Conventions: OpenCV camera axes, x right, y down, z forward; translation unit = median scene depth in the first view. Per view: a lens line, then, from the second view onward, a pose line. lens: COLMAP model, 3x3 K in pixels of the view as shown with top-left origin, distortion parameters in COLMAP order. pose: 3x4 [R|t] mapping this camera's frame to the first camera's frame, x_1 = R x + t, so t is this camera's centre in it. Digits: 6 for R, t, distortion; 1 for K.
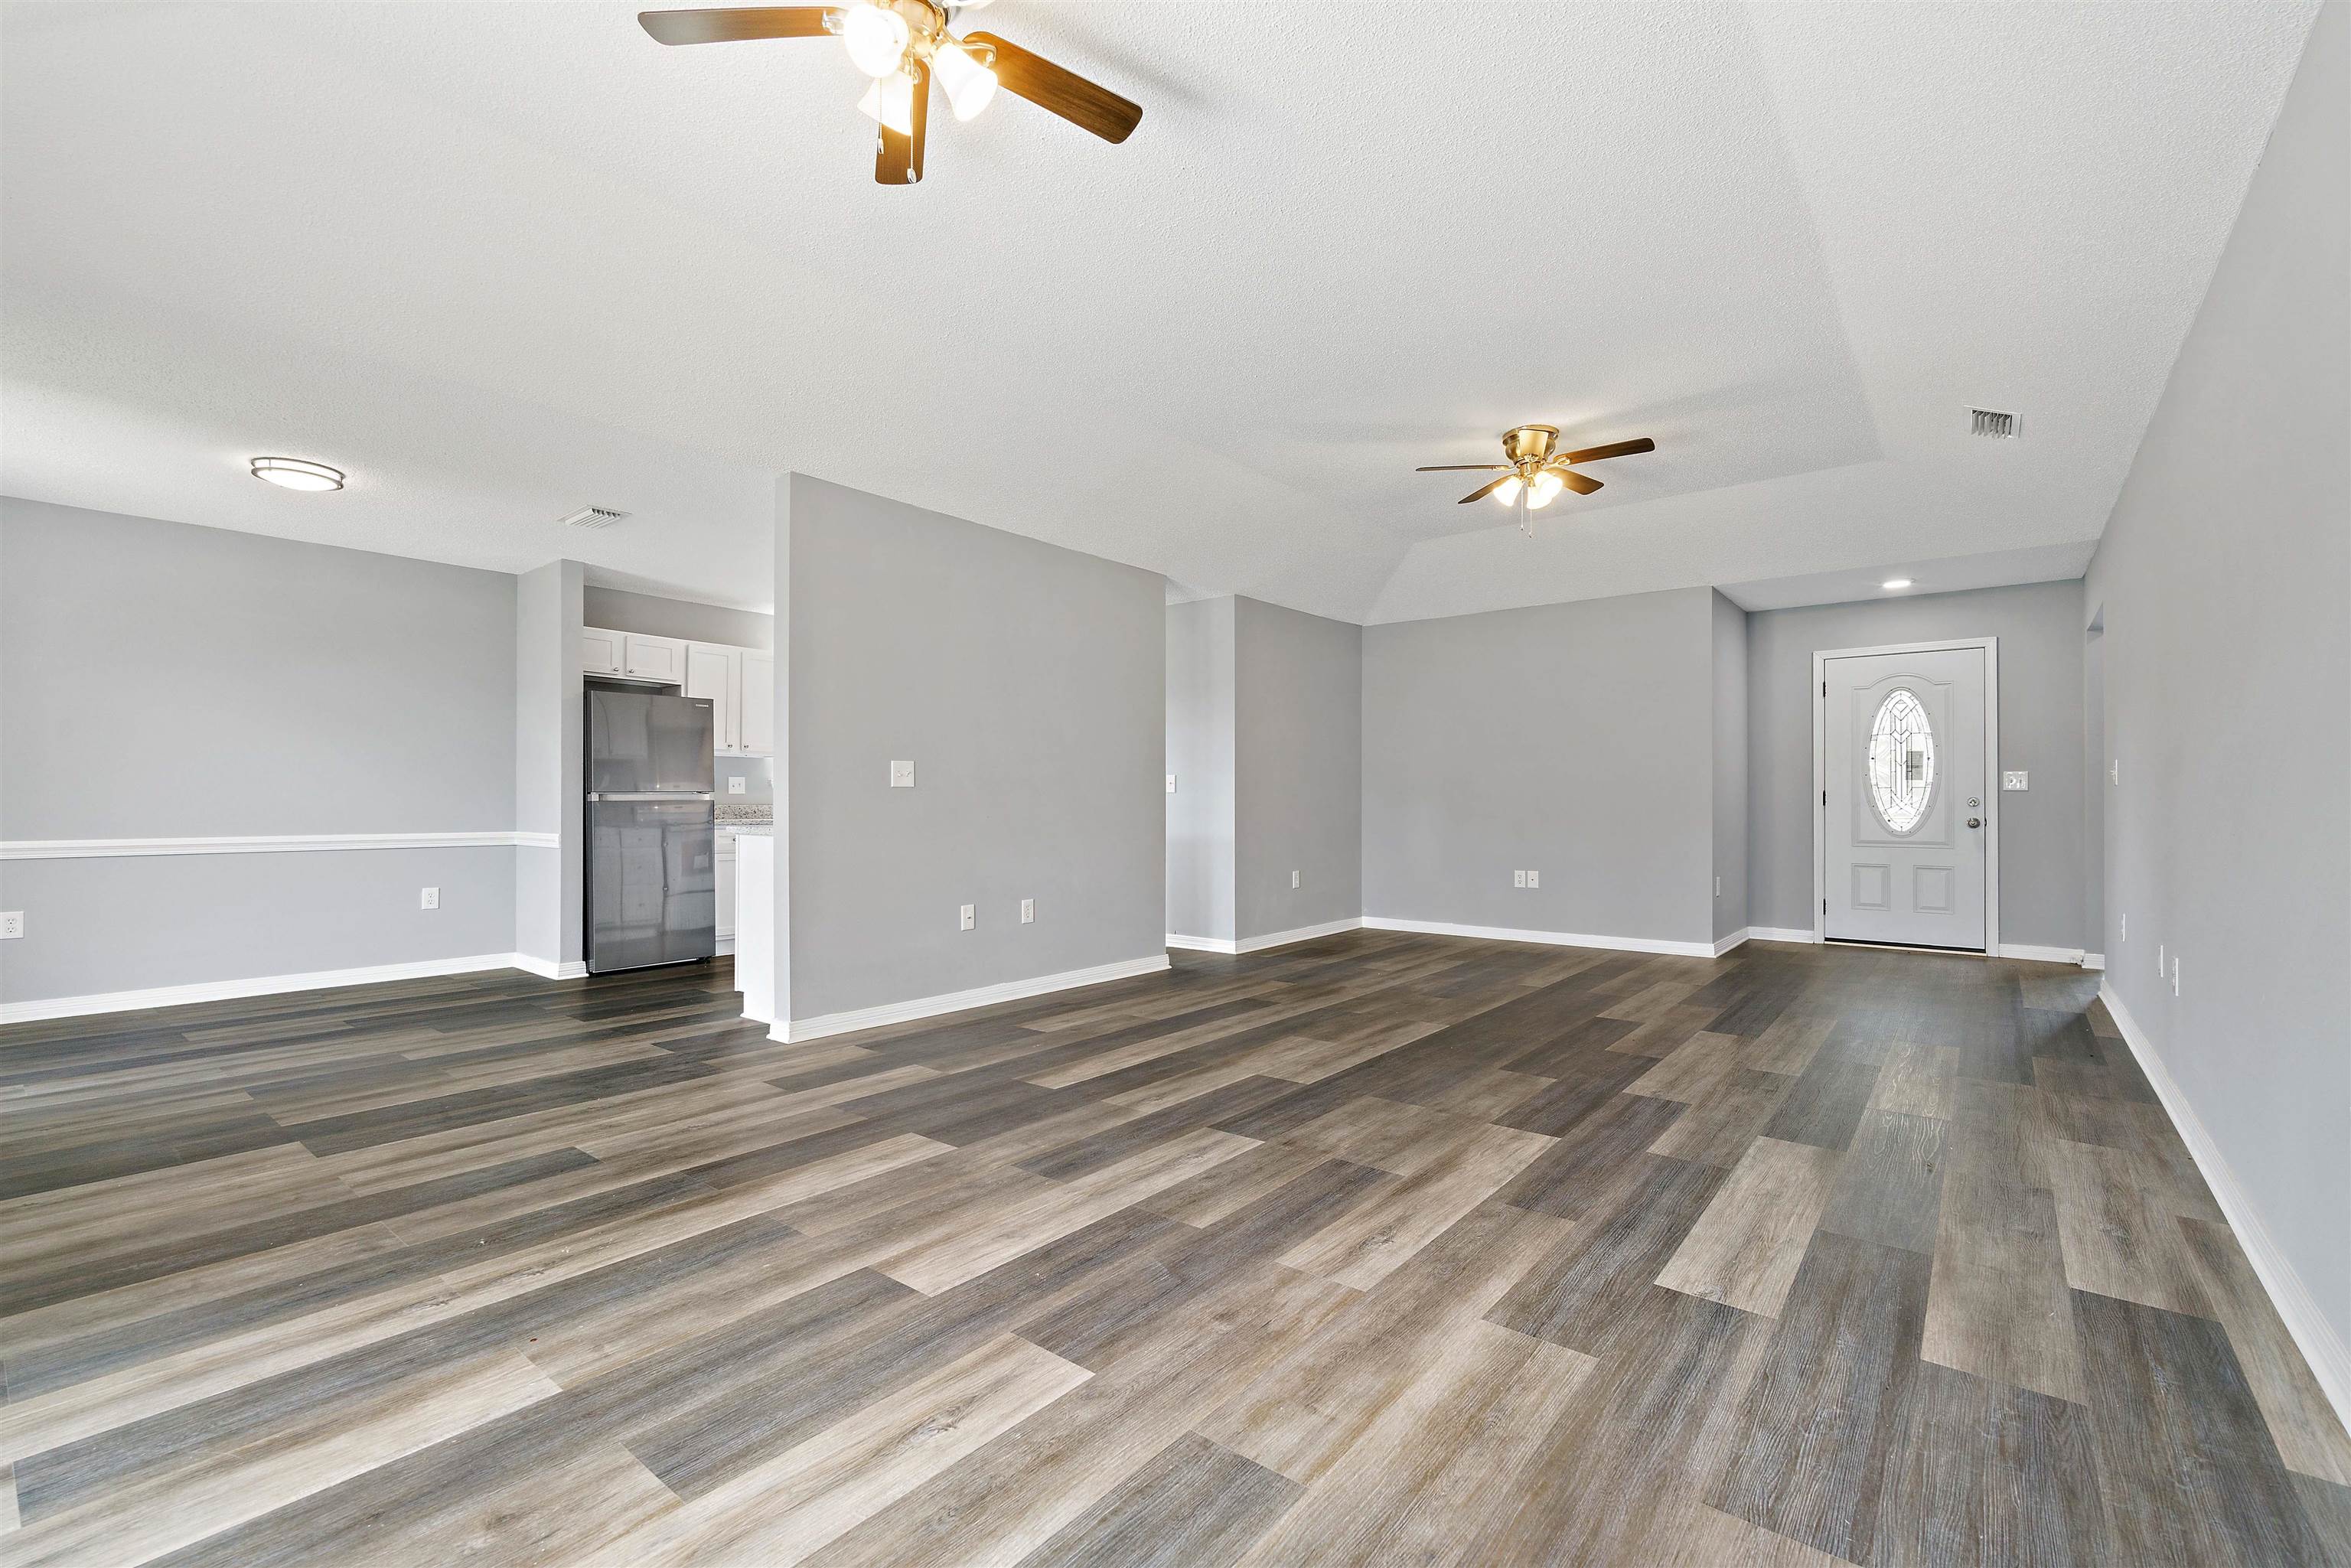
lens RADIAL K [[1010.5, 0, 1173.5], [0, 1010.5, 795.5], [0, 0, 1]] dist [0.000544, -0.000457]
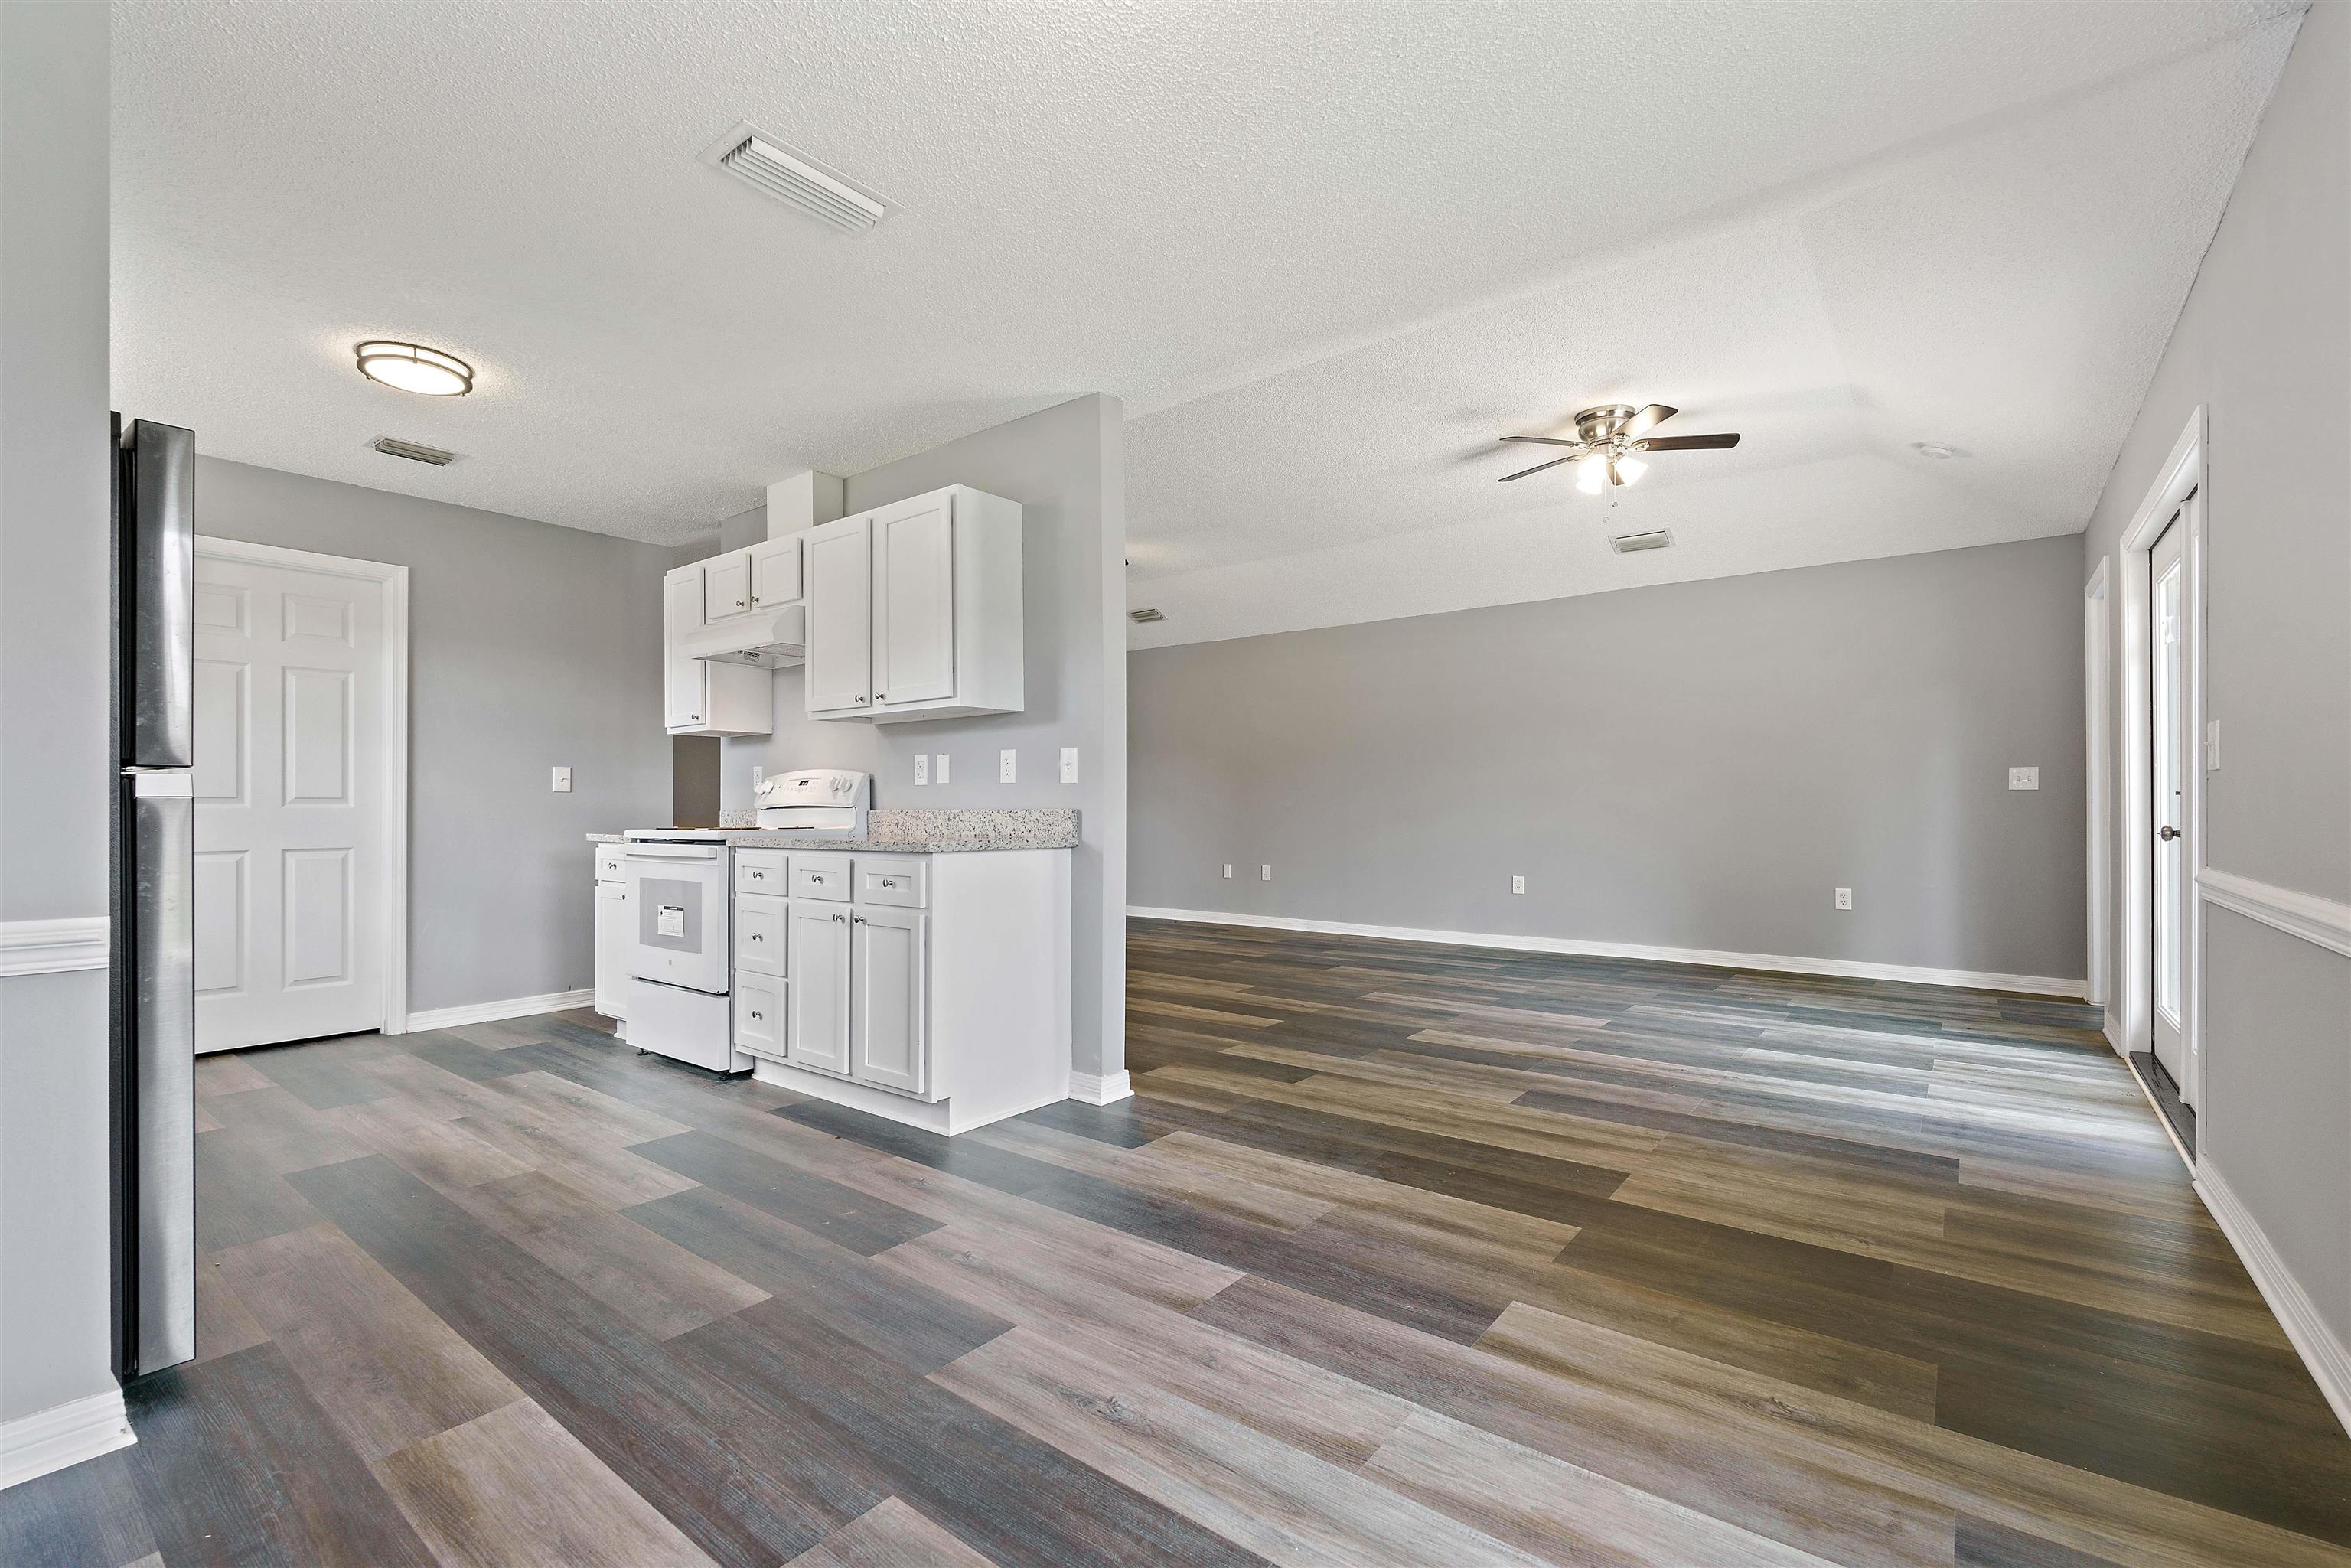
lens RADIAL K [[1010.5, 0, 1176.6], [0, 1010.5, 797.1], [0, 0, 1]] dist [0.000544, -0.000457]
pose [[-0.016774, 0.004290, 0.999850, -1.679648], [-0.004935, 0.999978, -0.004373, 0.003386], [-0.999847, -0.005008, -0.016752, 1.349139]]
